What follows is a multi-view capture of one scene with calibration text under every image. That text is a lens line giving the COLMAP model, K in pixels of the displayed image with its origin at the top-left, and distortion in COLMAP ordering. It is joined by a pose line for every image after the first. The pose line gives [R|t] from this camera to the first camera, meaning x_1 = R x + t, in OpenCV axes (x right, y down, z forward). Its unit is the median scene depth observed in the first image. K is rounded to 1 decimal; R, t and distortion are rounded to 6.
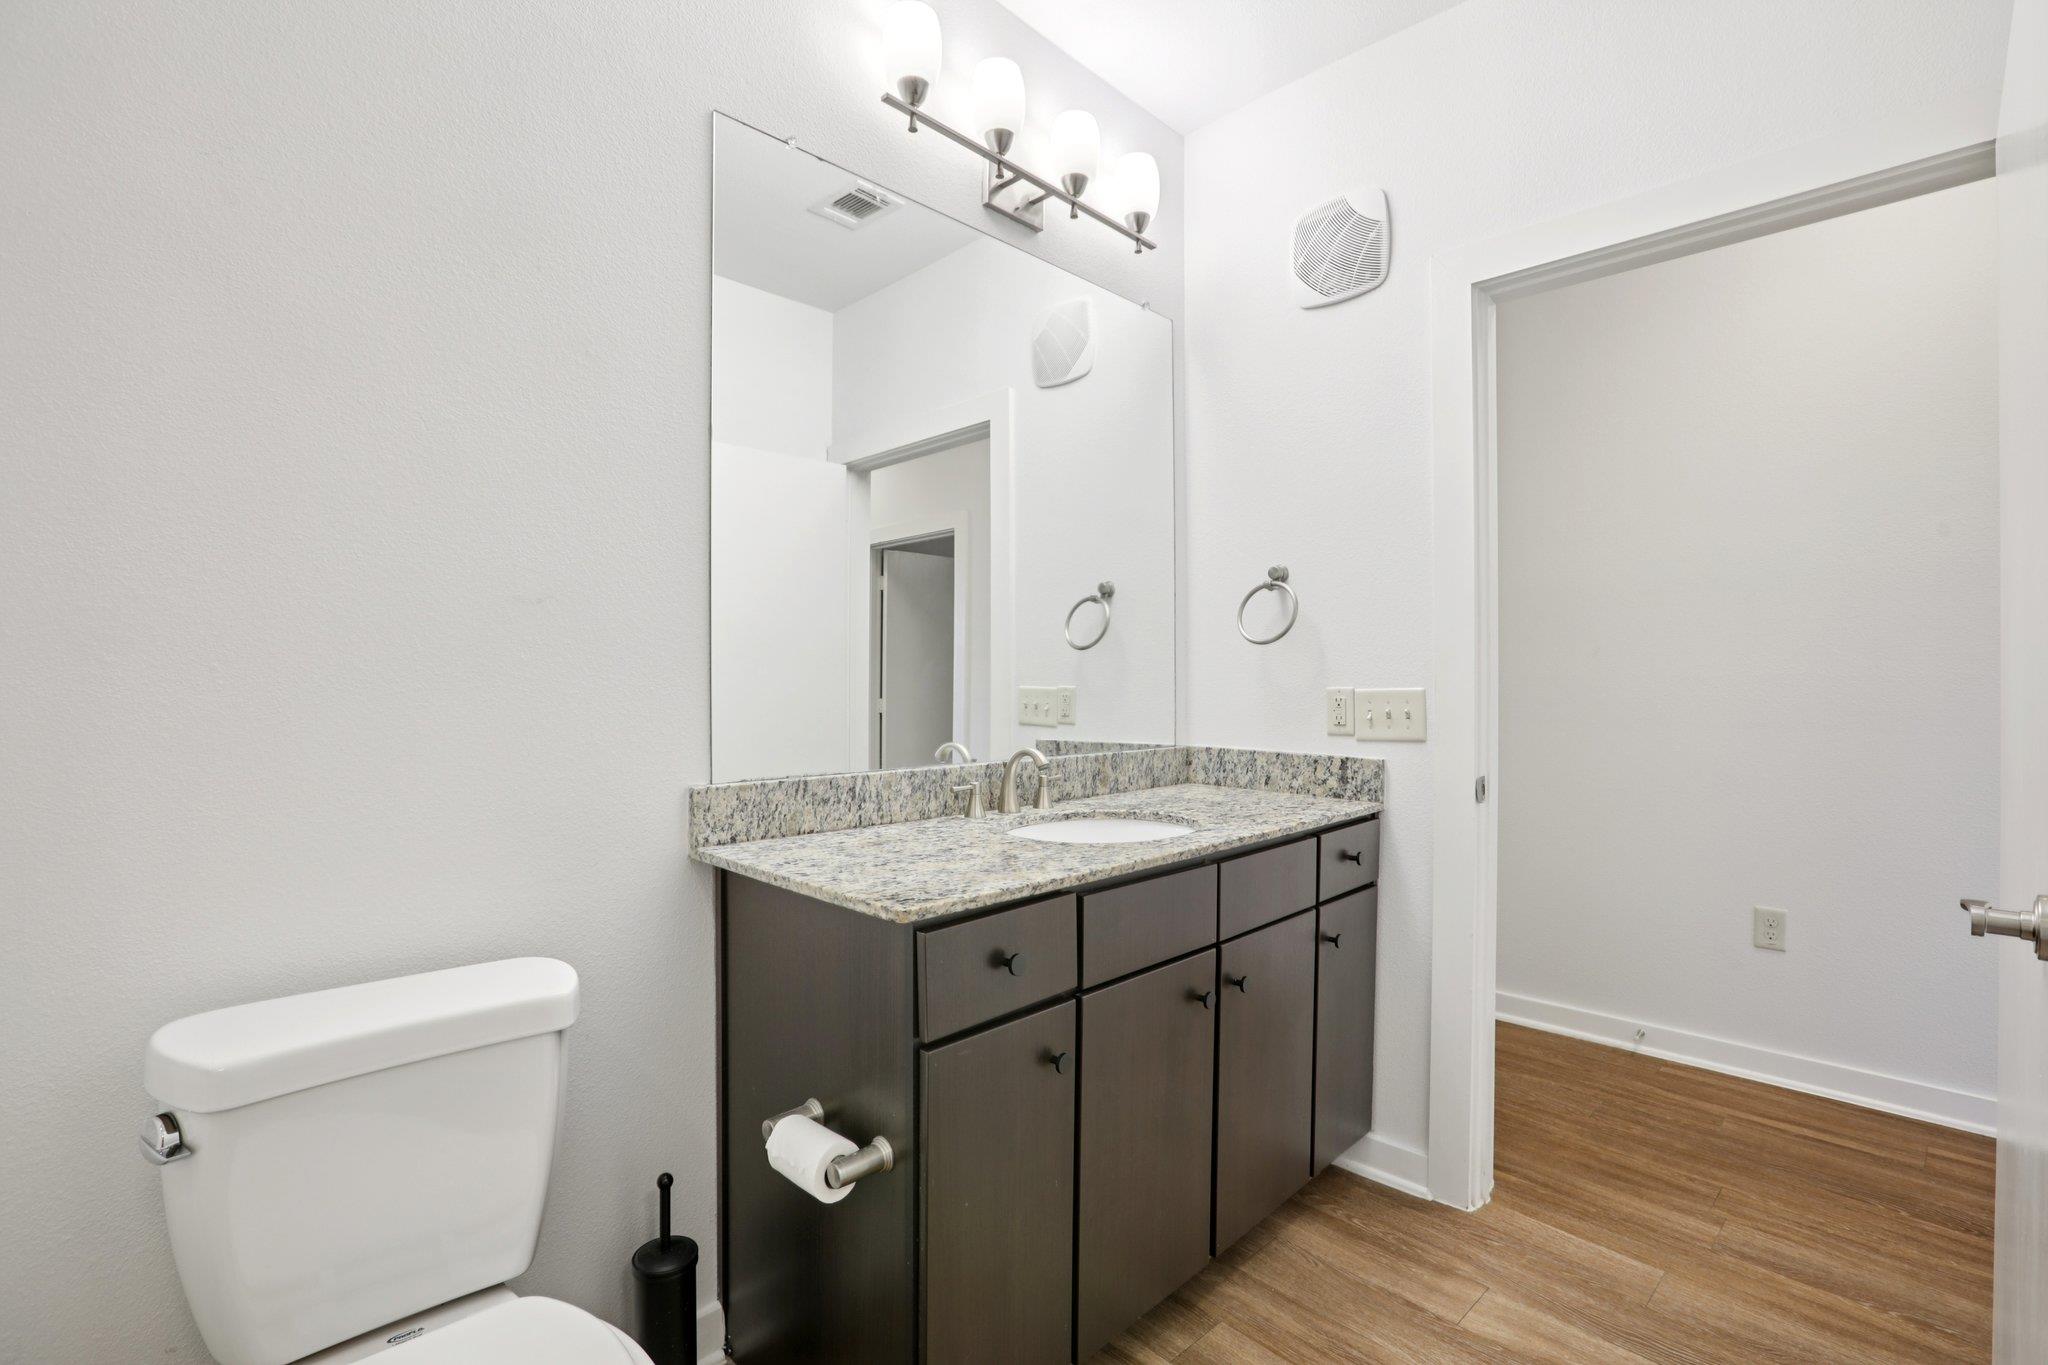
lens RADIAL K [[922.4, 0, 1028.1], [0, 922.4, 676.9], [0, 0, 1]] dist [-0.042398, 0.008129]
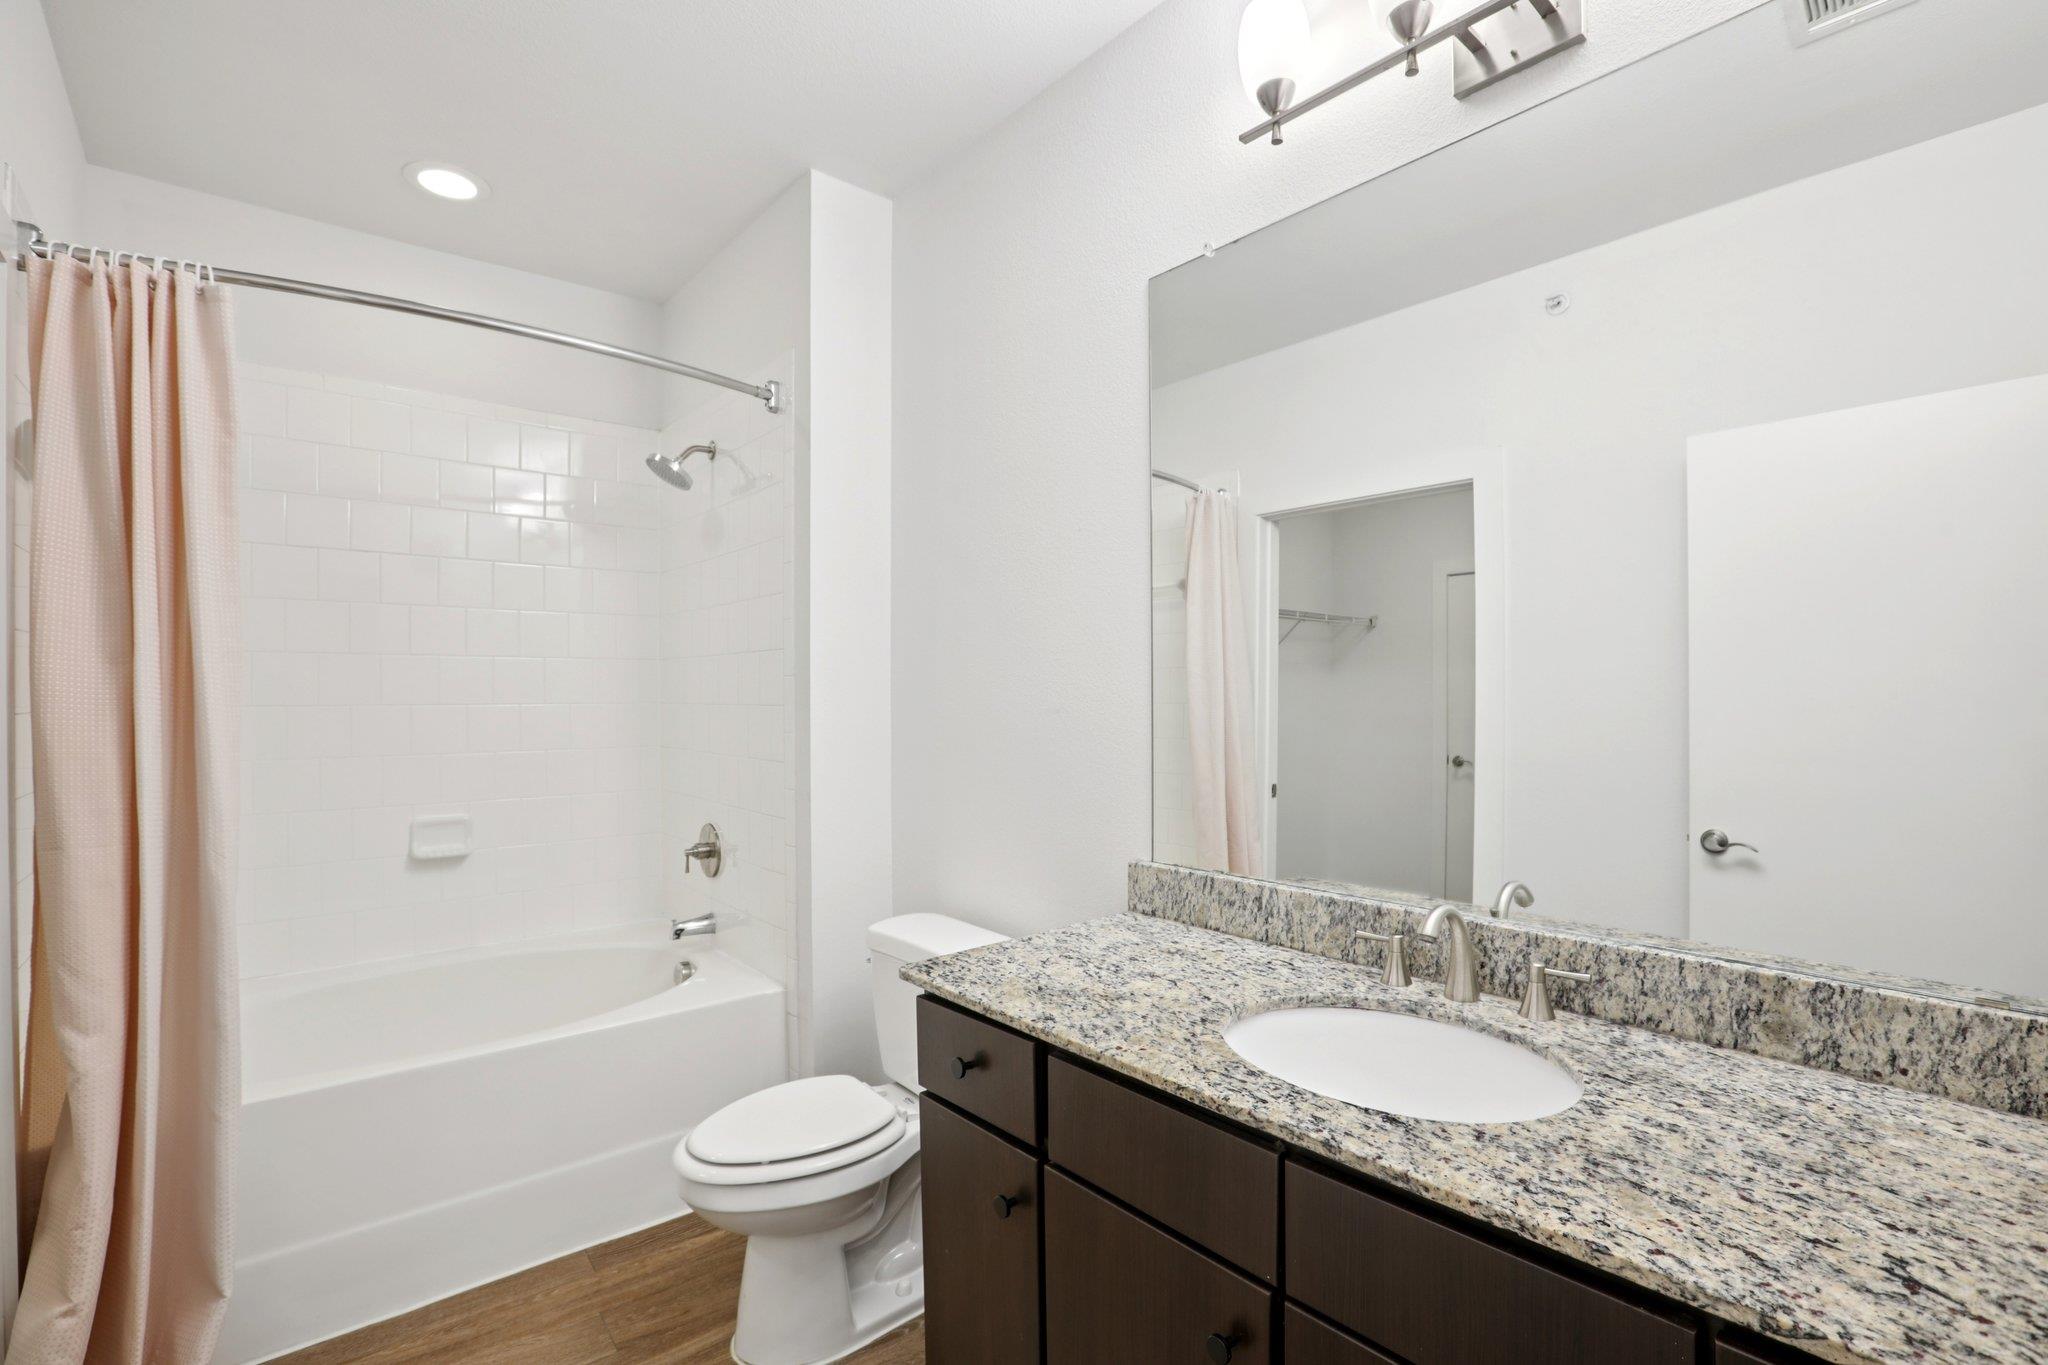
lens RADIAL K [[922.4, 0, 1025.2], [0, 922.4, 697.7], [0, 0, 1]] dist [-0.042398, 0.008129]
pose [[-0.075596, 0.001862, -0.997137, 0.746659], [0.008534, 0.999963, 0.001220, -0.084120], [0.997102, -0.008418, -0.075610, 0.831675]]
